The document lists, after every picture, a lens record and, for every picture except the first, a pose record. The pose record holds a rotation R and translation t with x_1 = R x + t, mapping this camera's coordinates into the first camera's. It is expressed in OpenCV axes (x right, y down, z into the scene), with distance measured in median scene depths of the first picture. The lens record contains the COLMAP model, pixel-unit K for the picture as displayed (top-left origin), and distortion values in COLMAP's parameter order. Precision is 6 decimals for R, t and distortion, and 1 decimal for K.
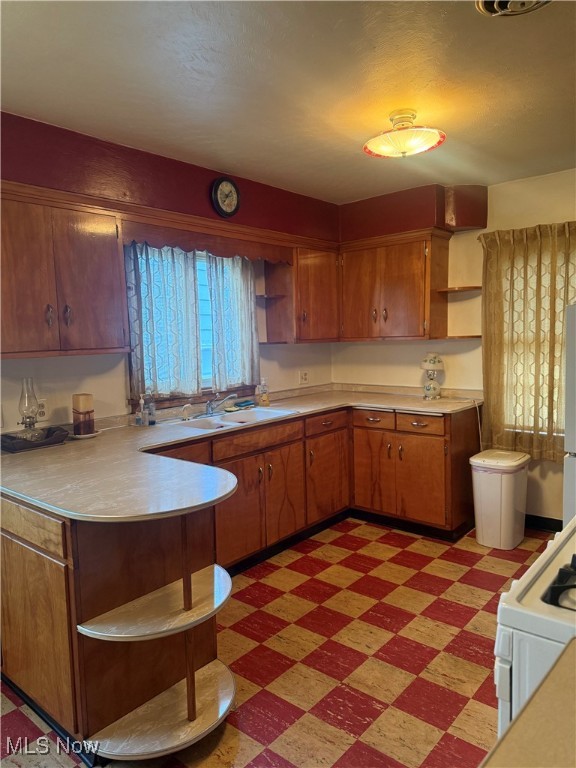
lens RADIAL K [[543.6, 0, 288.5], [0, 543.6, 383.6], [0, 0, 1]] dist [0.050113, -0.039266]
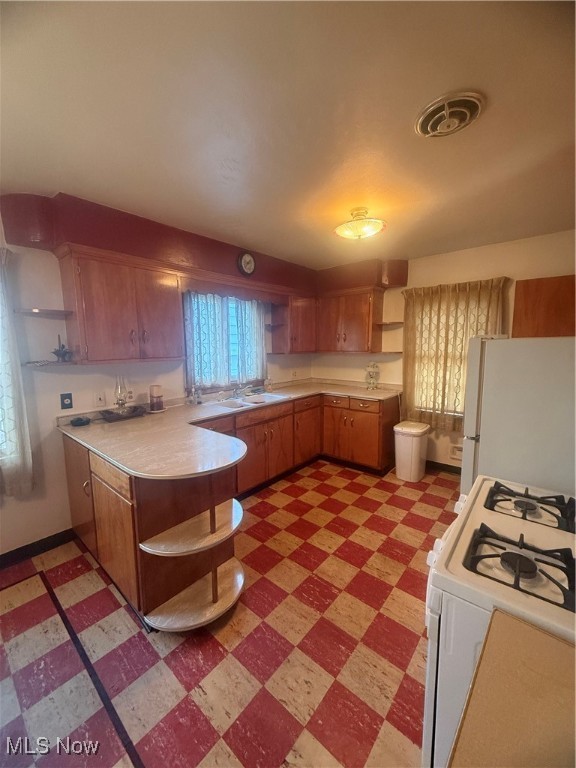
lens RADIAL K [[305.2, 0, 286.0], [0, 305.2, 381.0], [0, 0, 1]] dist [0.001193, 0.000535]
pose [[0.999841, 0.017421, -0.003804, 0.010184], [-0.017312, 0.999487, 0.026950, -0.023249], [0.004271, -0.026879, 0.999630, 0.098966]]
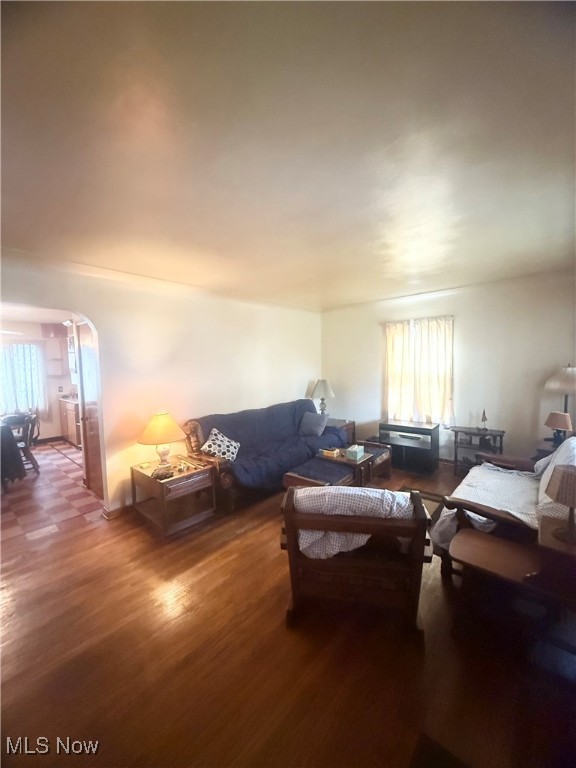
lens RADIAL K [[305.2, 0, 286.5], [0, 305.2, 384.2], [0, 0, 1]] dist [0.001193, 0.000535]
pose [[0.999736, 0.001789, -0.022896, 1.081728], [-0.002253, 0.999792, -0.020258, 0.058181], [0.022855, 0.020305, 0.999533, -1.234223]]
